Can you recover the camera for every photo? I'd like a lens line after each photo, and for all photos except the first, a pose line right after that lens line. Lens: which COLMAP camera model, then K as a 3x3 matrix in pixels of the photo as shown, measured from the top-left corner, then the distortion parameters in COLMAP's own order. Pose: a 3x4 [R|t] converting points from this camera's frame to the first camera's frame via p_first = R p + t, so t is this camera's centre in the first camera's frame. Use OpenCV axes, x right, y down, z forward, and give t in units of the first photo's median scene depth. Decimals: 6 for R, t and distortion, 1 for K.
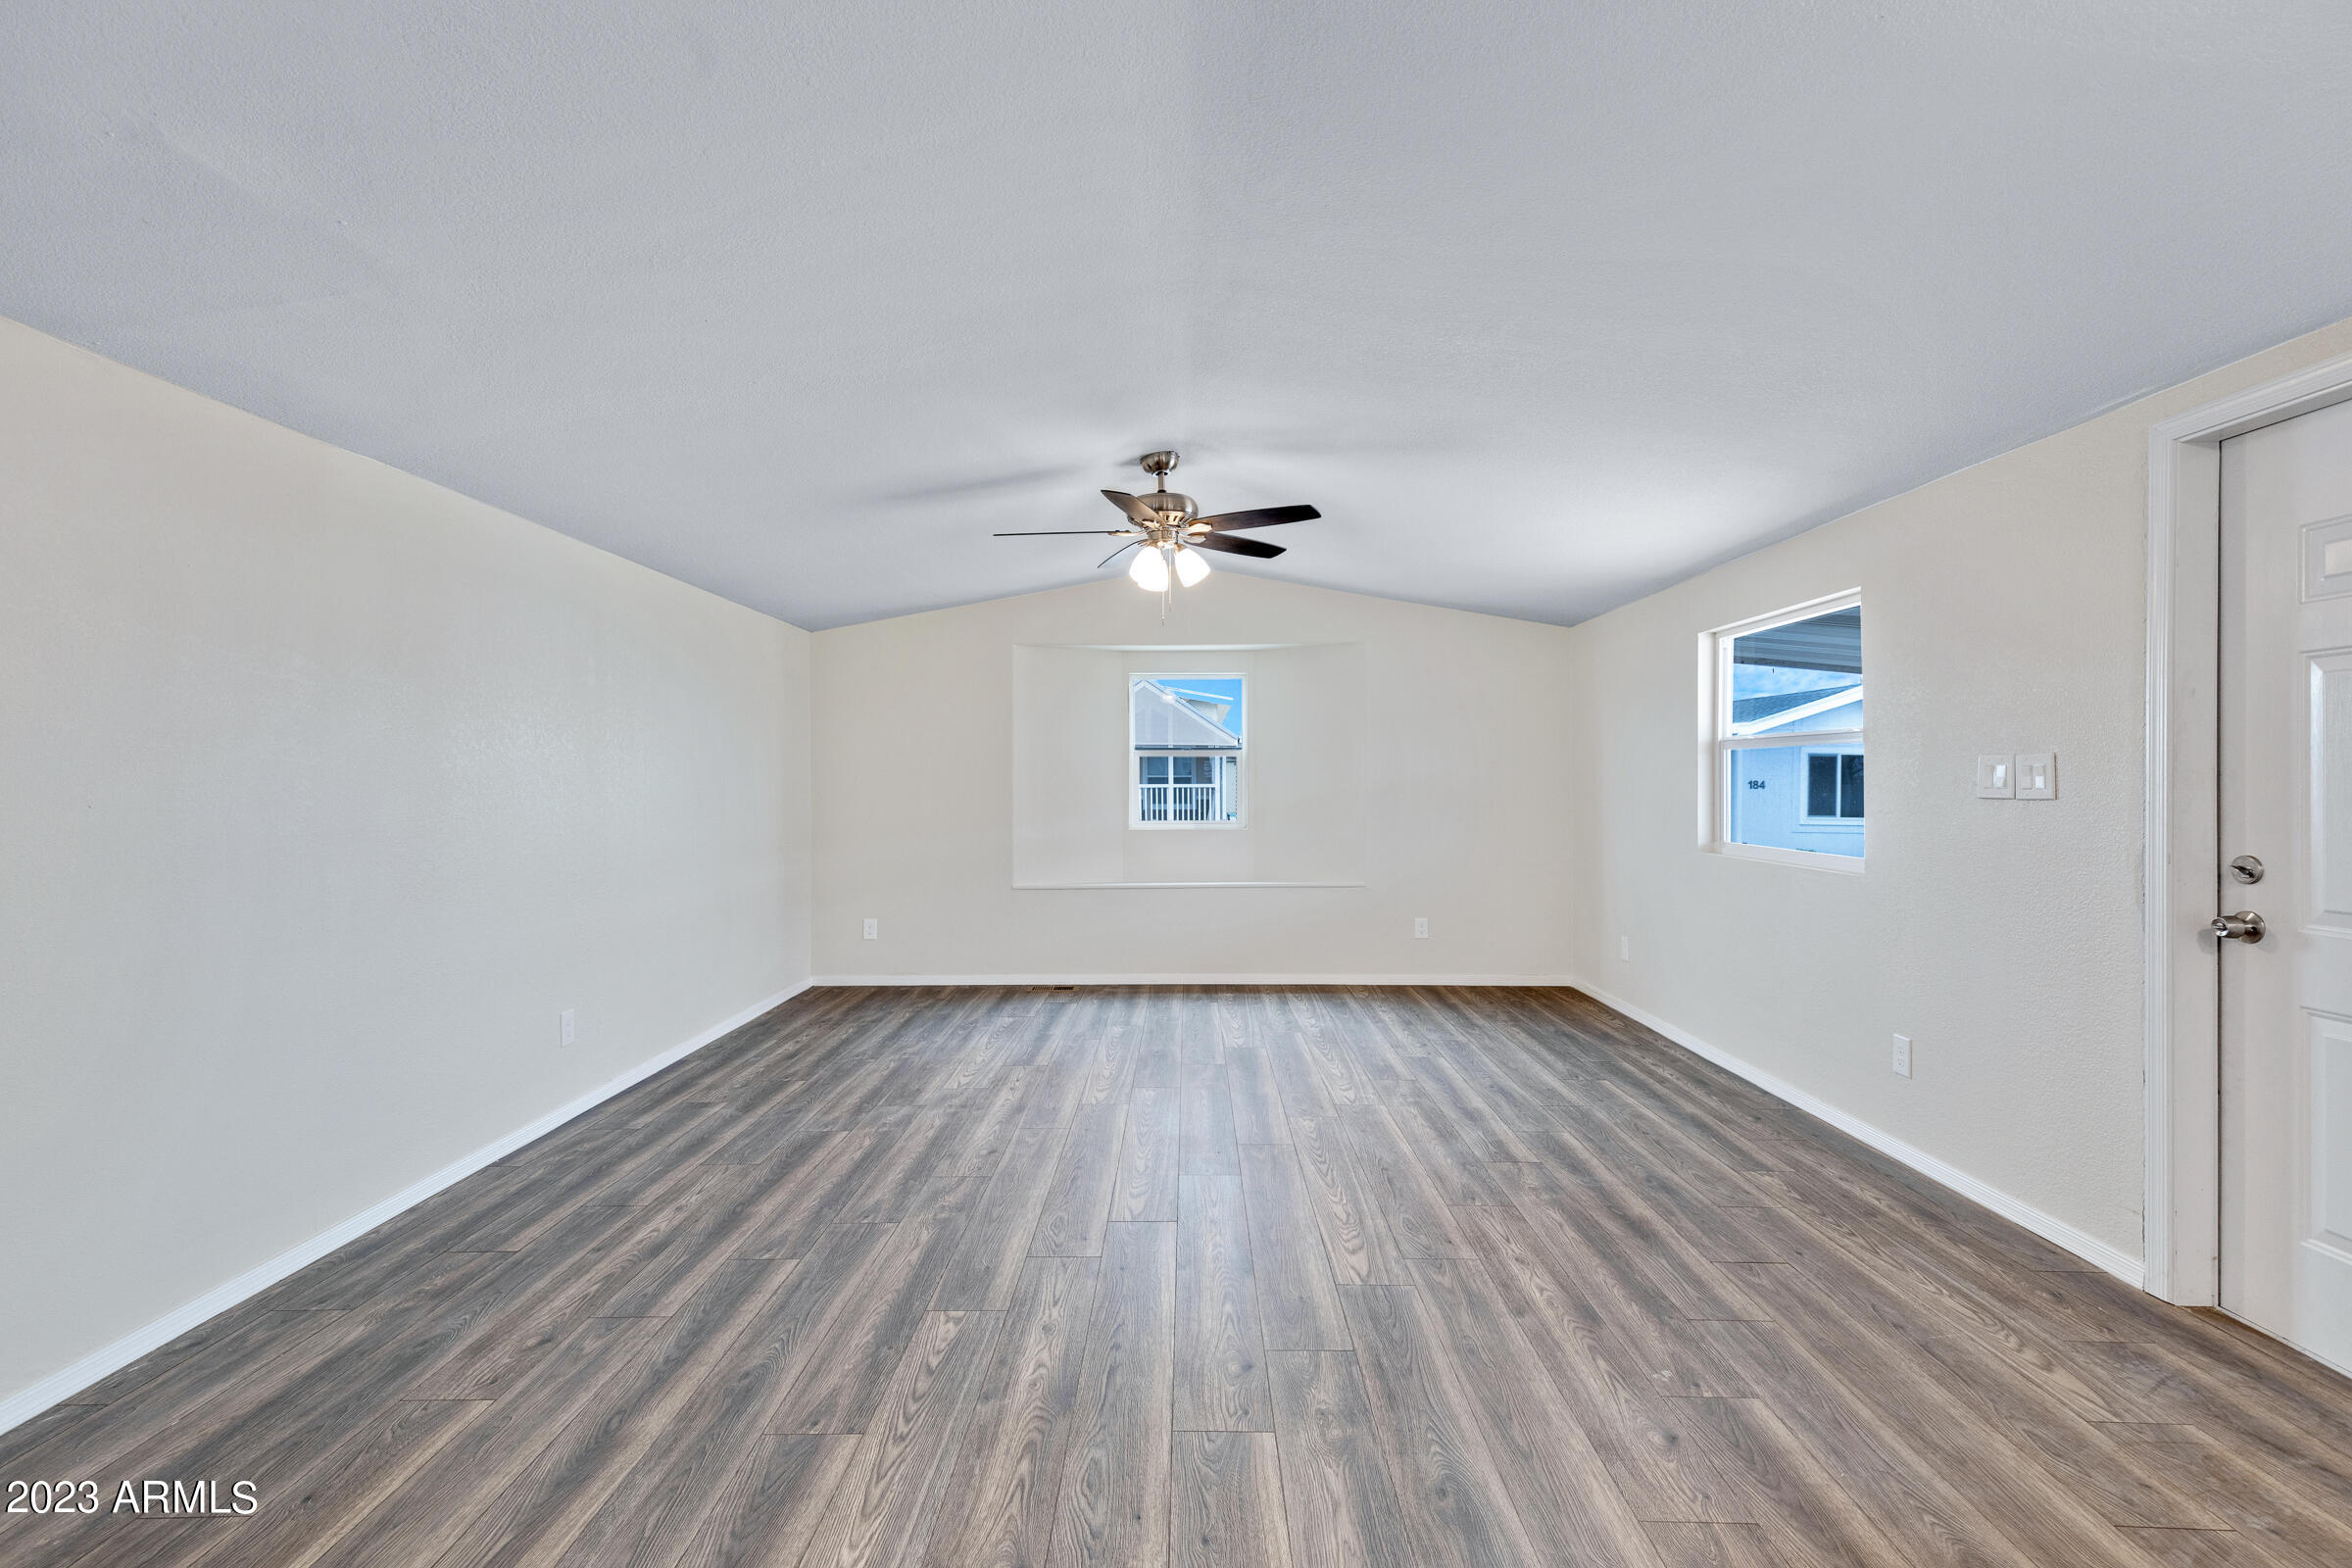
lens RADIAL K [[1121.1, 0, 1173.3], [0, 1121.1, 792.3], [0, 0, 1]] dist [0.015111, -0.000240]
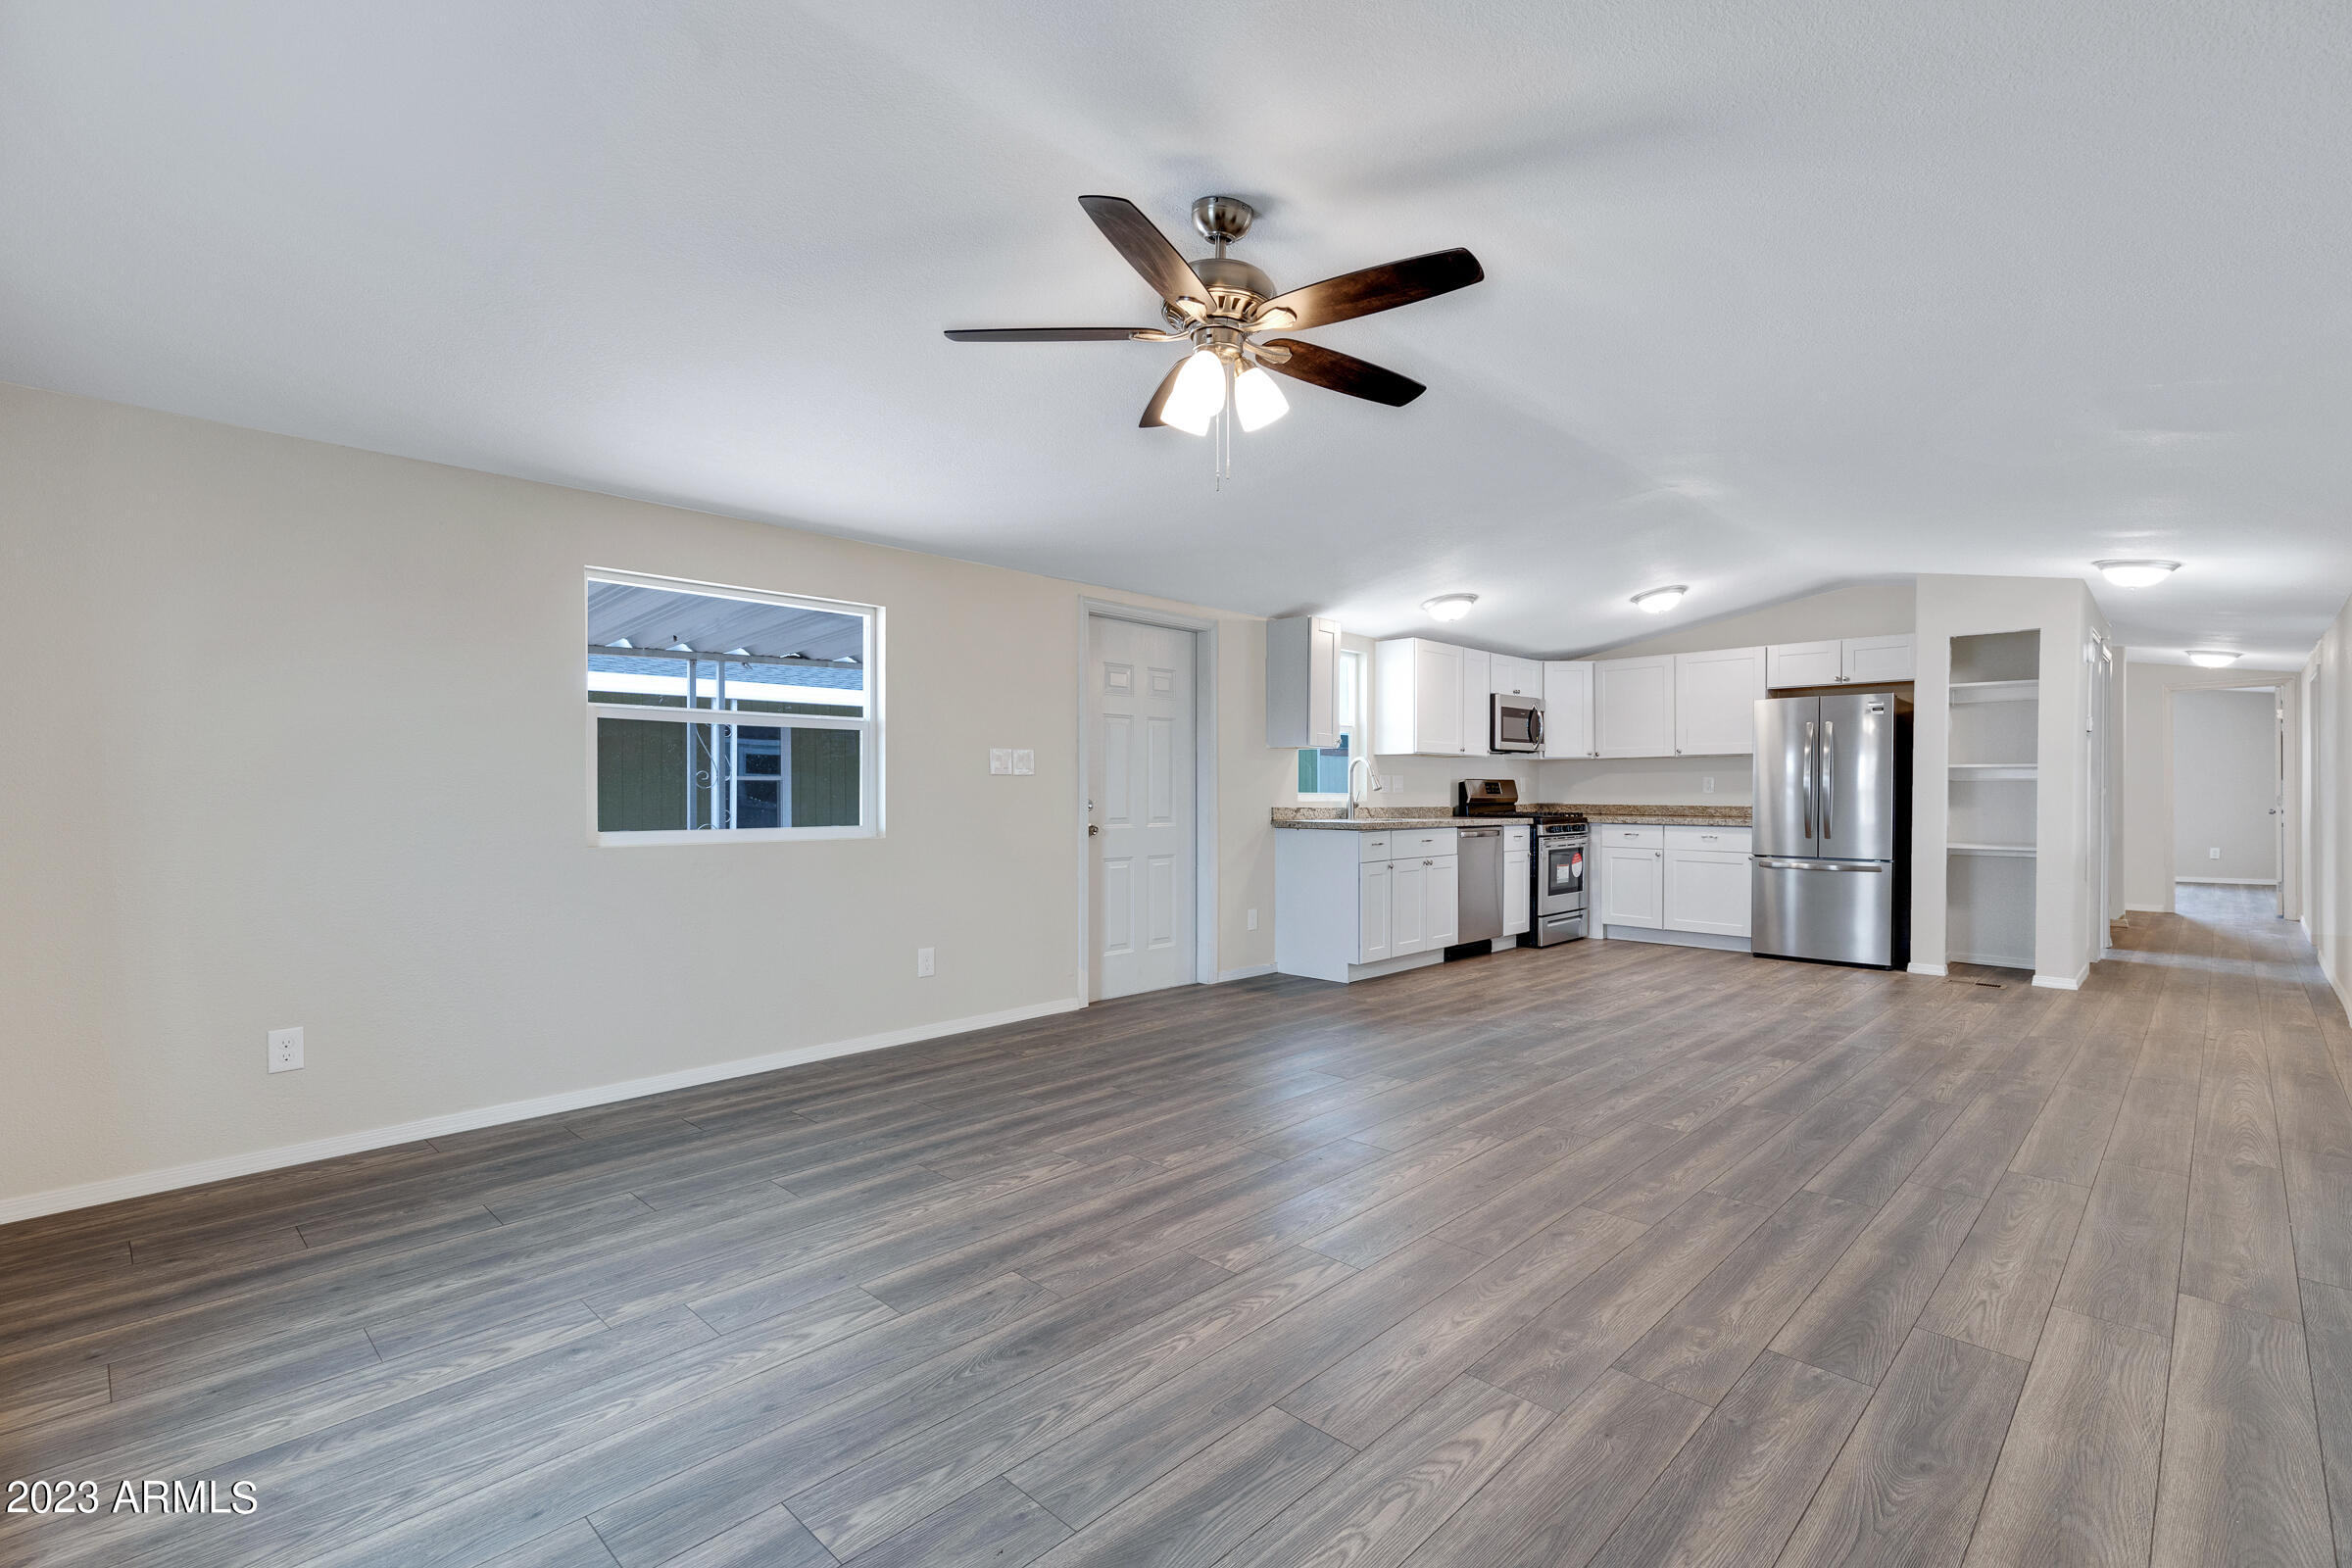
lens RADIAL K [[1121.1, 0, 1173.3], [0, 1121.1, 792.3], [0, 0, 1]] dist [0.015111, -0.000240]
pose [[-0.743406, -0.002778, 0.668835, -0.443138], [0.007644, 0.999891, 0.012649, 0.008146], [-0.668797, 0.014516, -0.743303, 1.612675]]
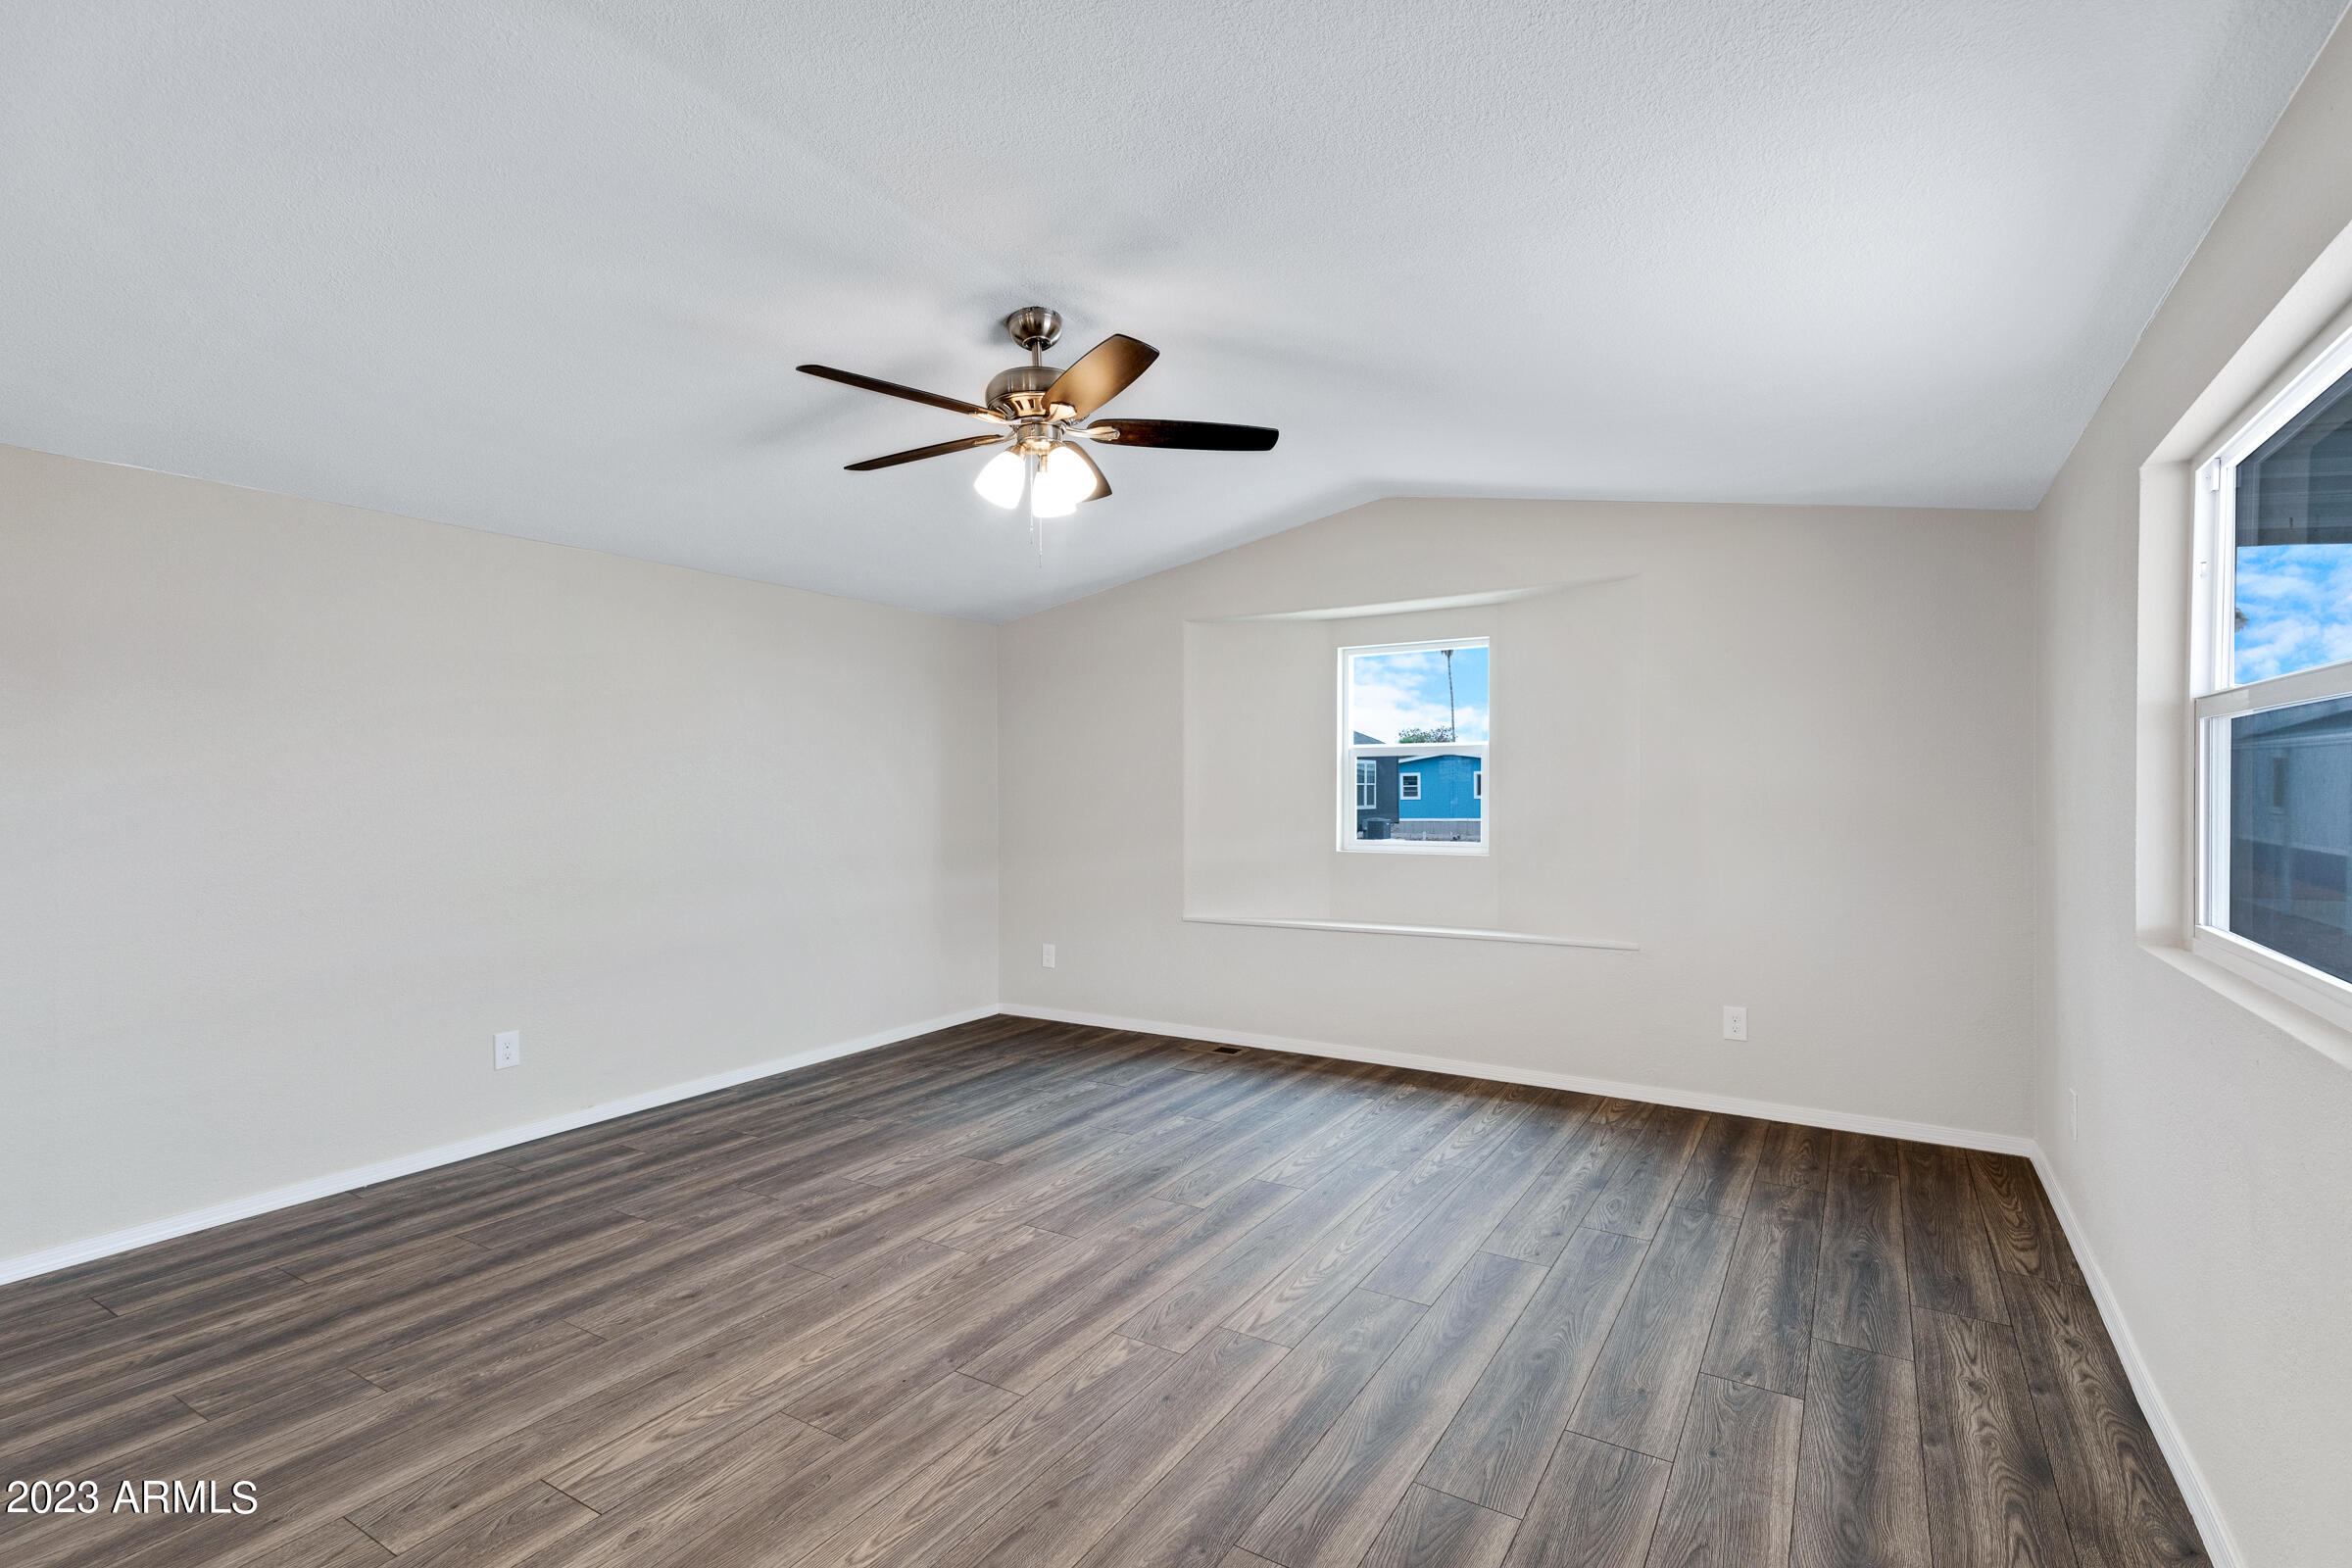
lens RADIAL K [[1121.1, 0, 1173.3], [0, 1121.1, 792.3], [0, 0, 1]] dist [0.015111, -0.000240]
pose [[0.859766, 0.001002, -0.510687, 0.451131], [-0.004285, 0.999977, -0.005251, -0.005748], [0.510671, 0.006702, 0.859750, 0.488328]]
